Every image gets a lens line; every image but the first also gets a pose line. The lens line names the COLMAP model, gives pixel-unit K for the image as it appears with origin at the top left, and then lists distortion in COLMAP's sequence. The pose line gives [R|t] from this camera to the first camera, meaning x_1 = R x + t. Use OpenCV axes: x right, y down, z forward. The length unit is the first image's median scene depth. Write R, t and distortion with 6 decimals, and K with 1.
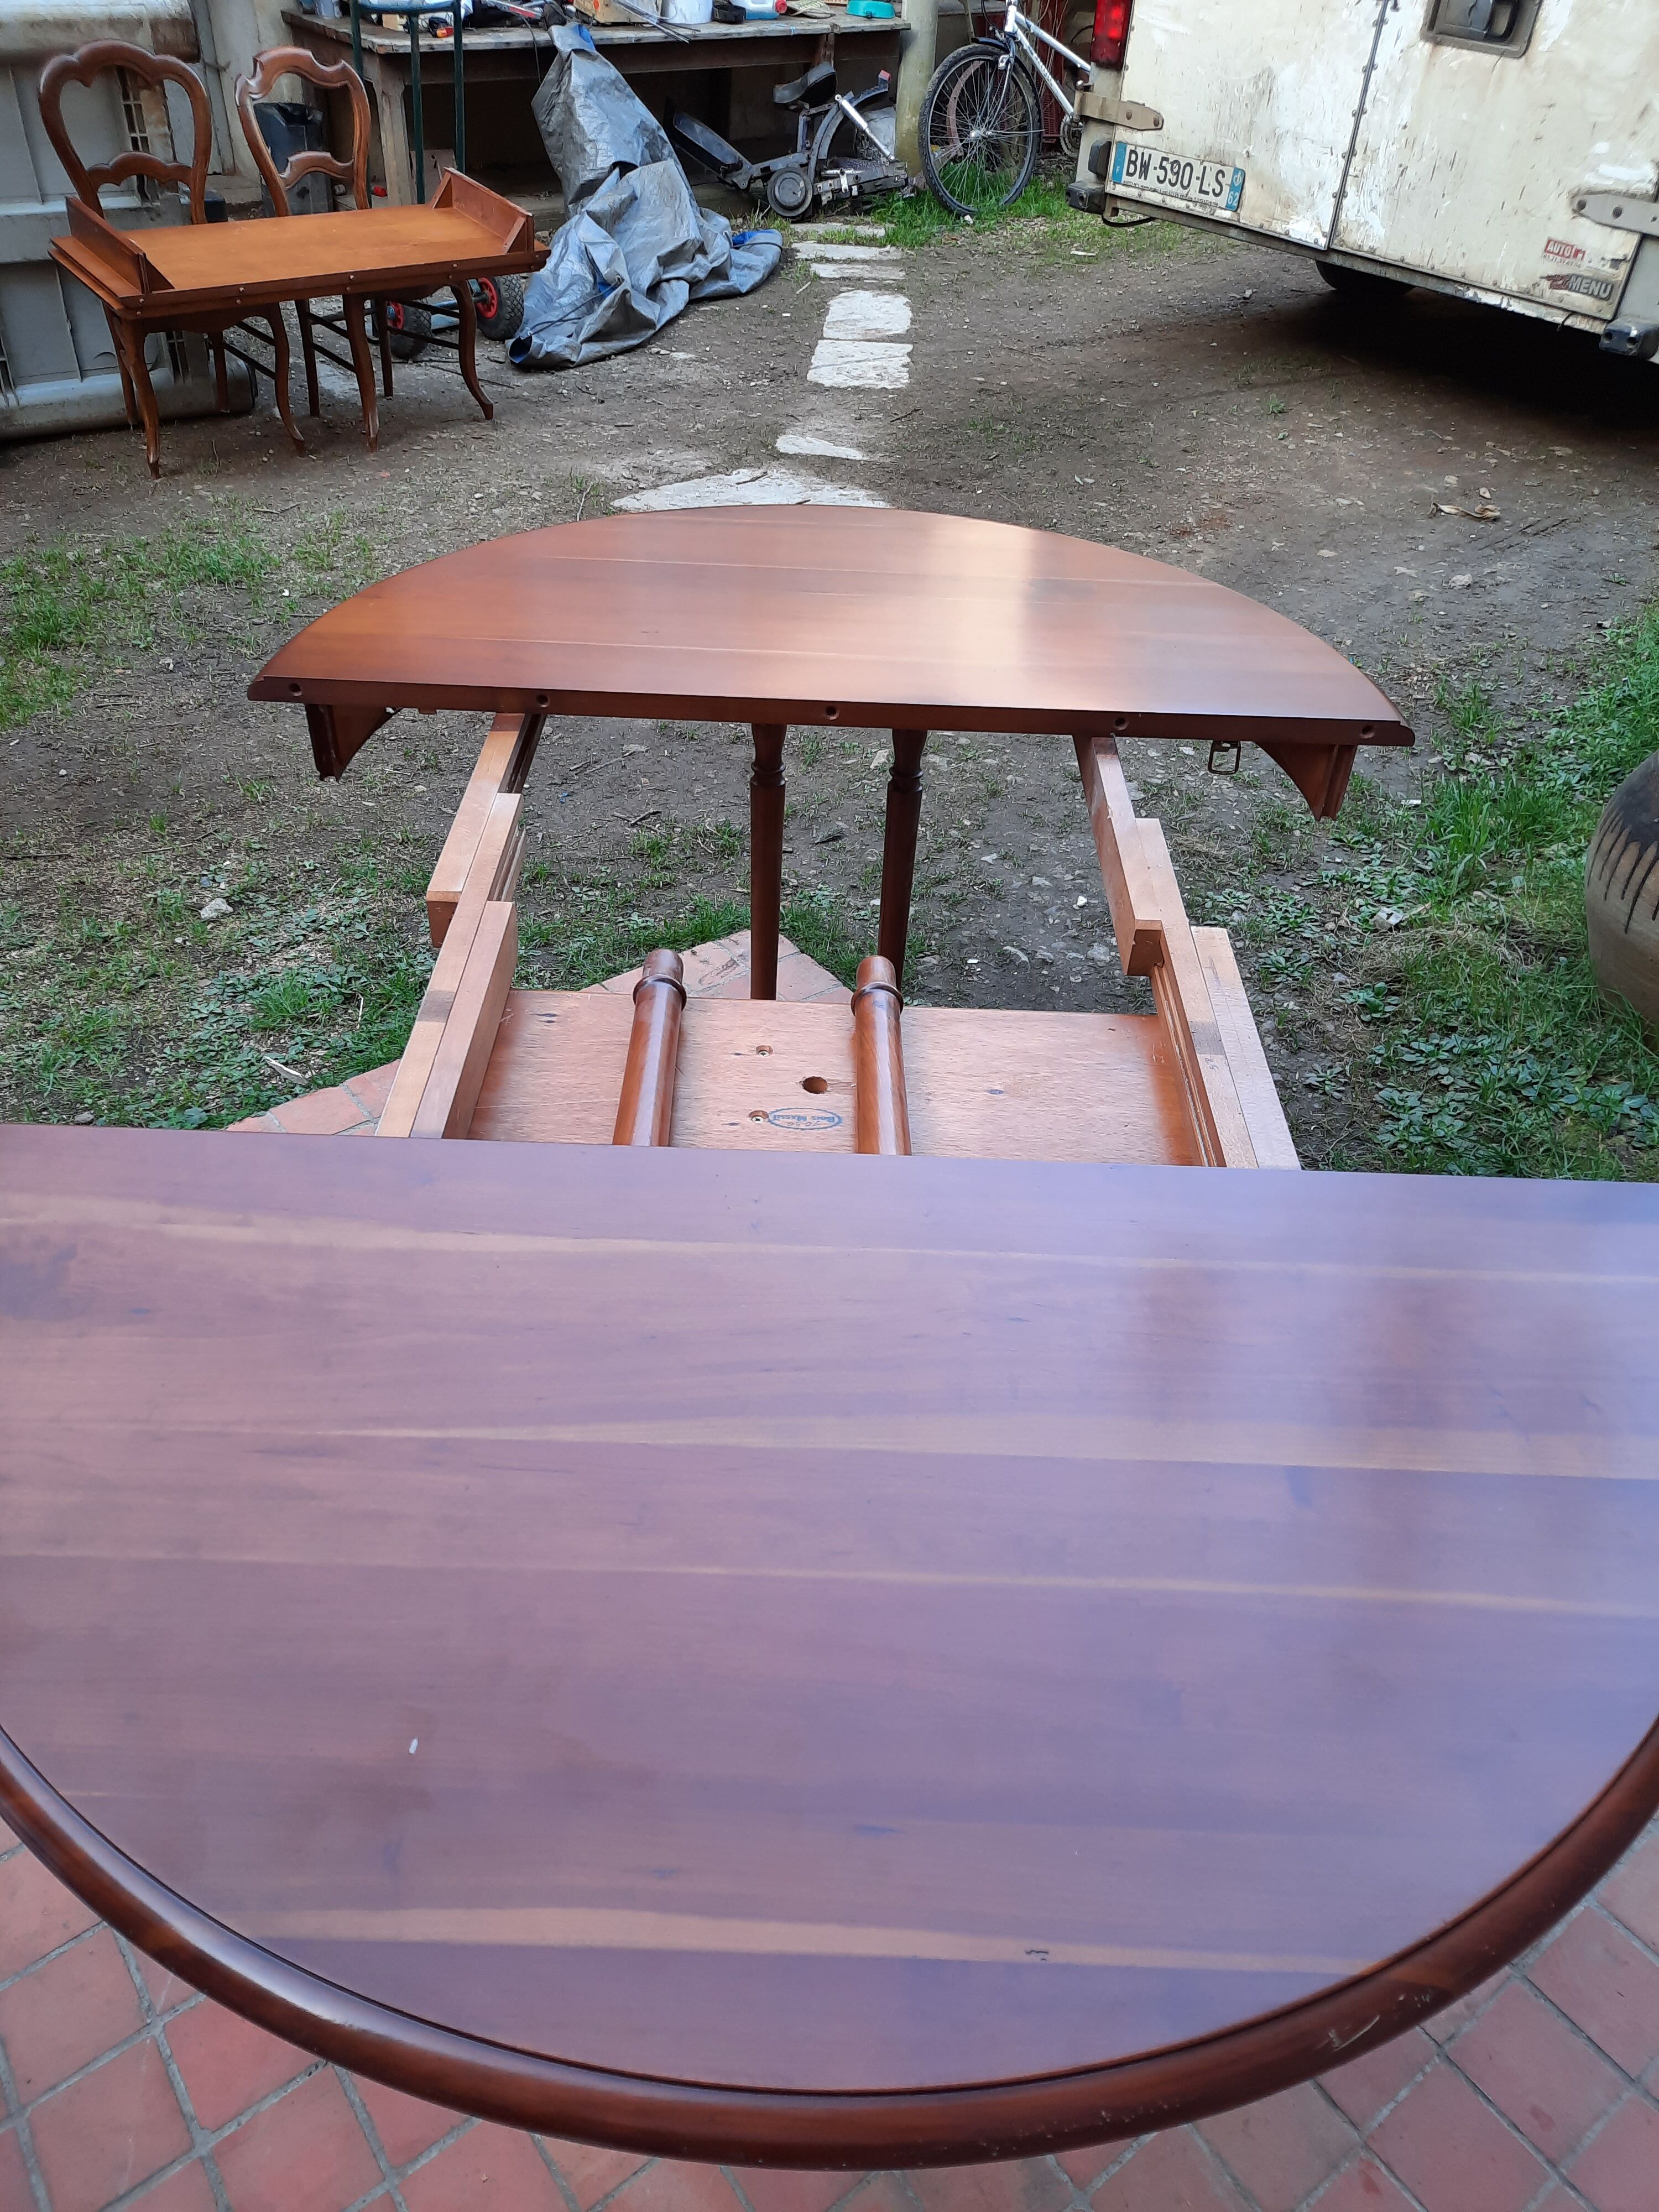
lens RADIAL K [[1691.3, 0, 829.5], [0, 1691.3, 1106.0], [0, 0, 1]] dist [0.067433, -0.044171]
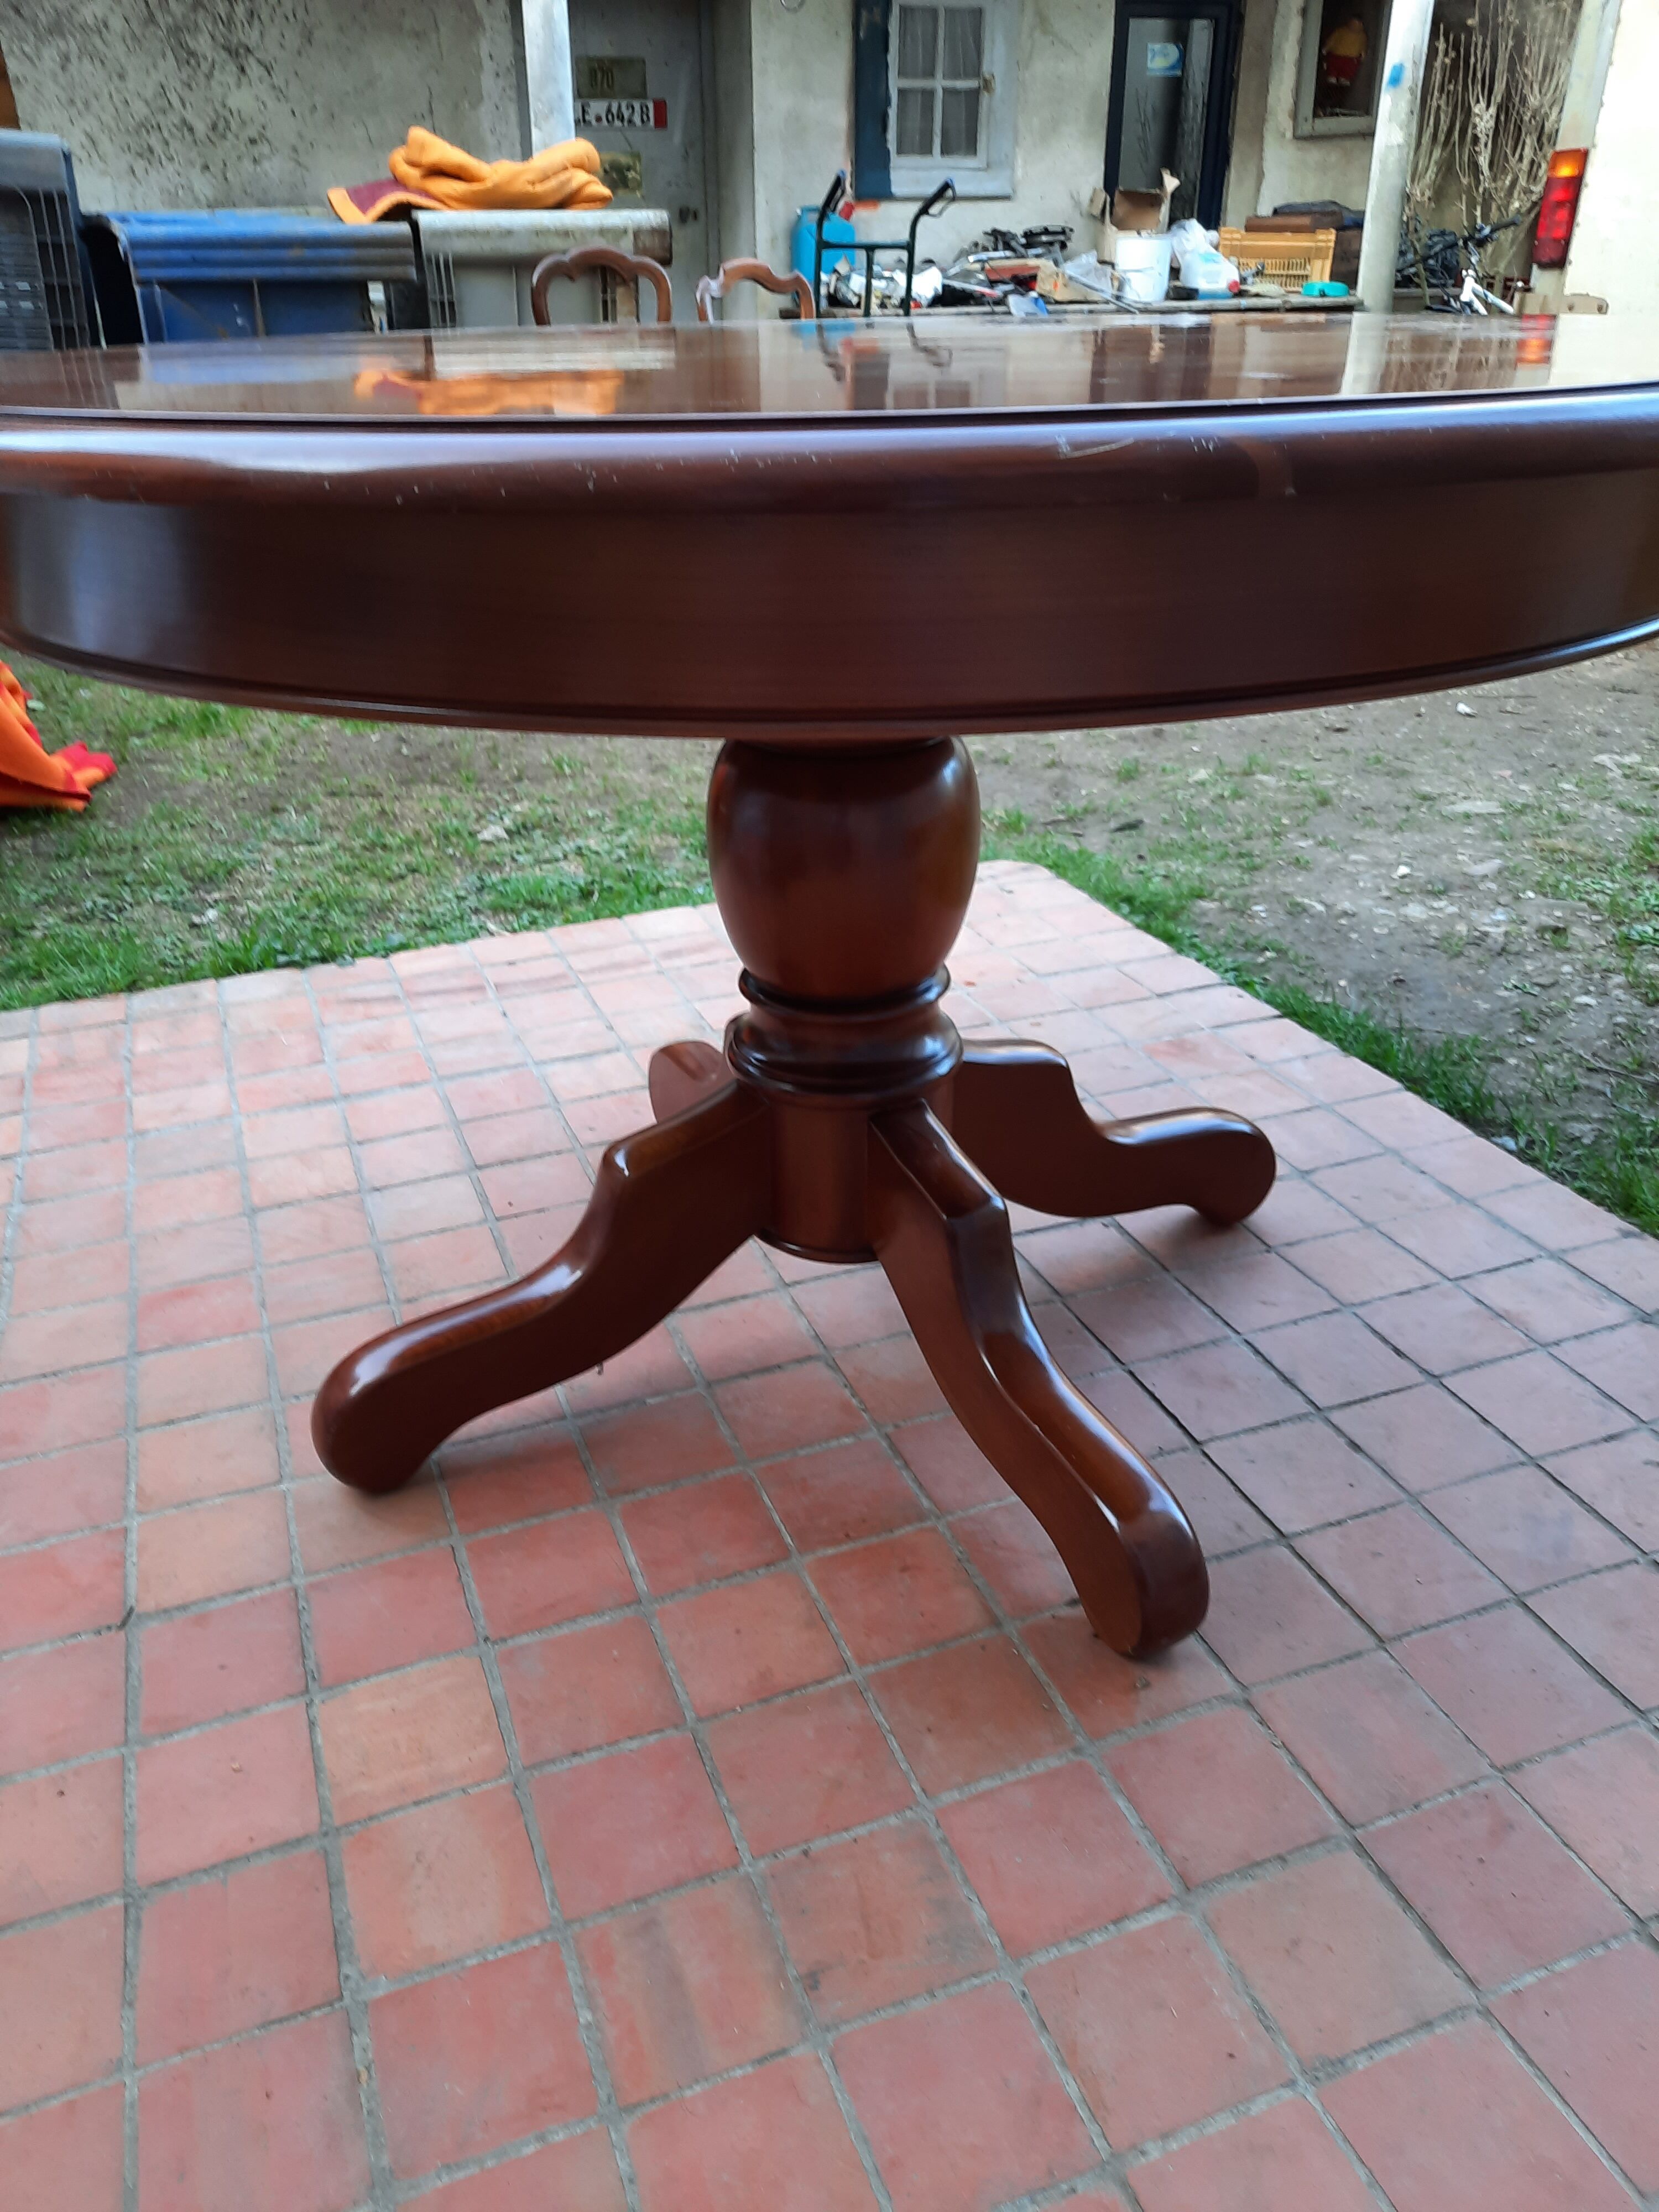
lens RADIAL K [[1691.3, 0, 829.5], [0, 1691.3, 1106.0], [0, 0, 1]] dist [0.067433, -0.044171]
pose [[0.960311, 0.070107, -0.269976, 0.082187], [-0.129506, 0.969314, -0.208947, 0.160592], [0.247043, 0.235618, 0.939922, 0.098969]]
